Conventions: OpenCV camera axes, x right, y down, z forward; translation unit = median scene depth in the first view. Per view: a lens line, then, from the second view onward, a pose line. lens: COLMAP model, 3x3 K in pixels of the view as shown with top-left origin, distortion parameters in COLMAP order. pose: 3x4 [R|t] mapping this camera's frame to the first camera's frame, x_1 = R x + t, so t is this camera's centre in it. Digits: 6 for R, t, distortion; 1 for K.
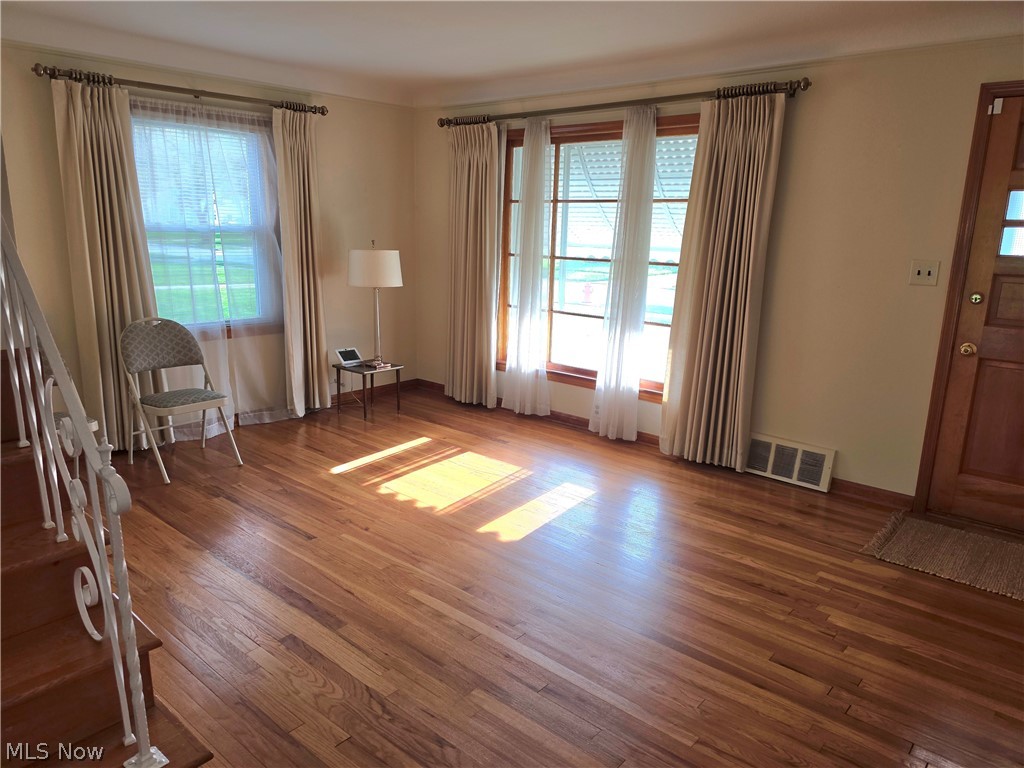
lens RADIAL K [[704.3, 0, 501.9], [0, 704.3, 383.3], [0, 0, 1]] dist [0.057542, -0.070282]
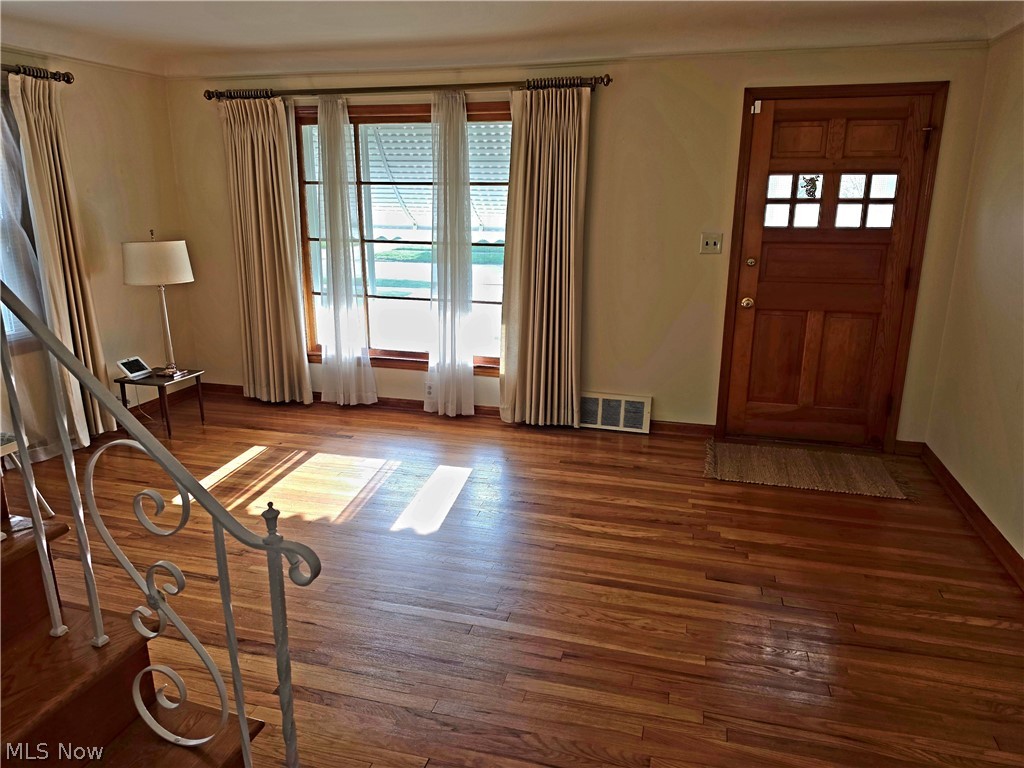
lens RADIAL K [[704.3, 0, 513.6], [0, 704.3, 376.6], [0, 0, 1]] dist [0.057542, -0.070282]
pose [[0.900127, -0.127791, 0.416462, -0.193199], [0.114502, 0.991795, 0.056850, -0.028028], [-0.420310, -0.003486, 0.907374, 0.029792]]
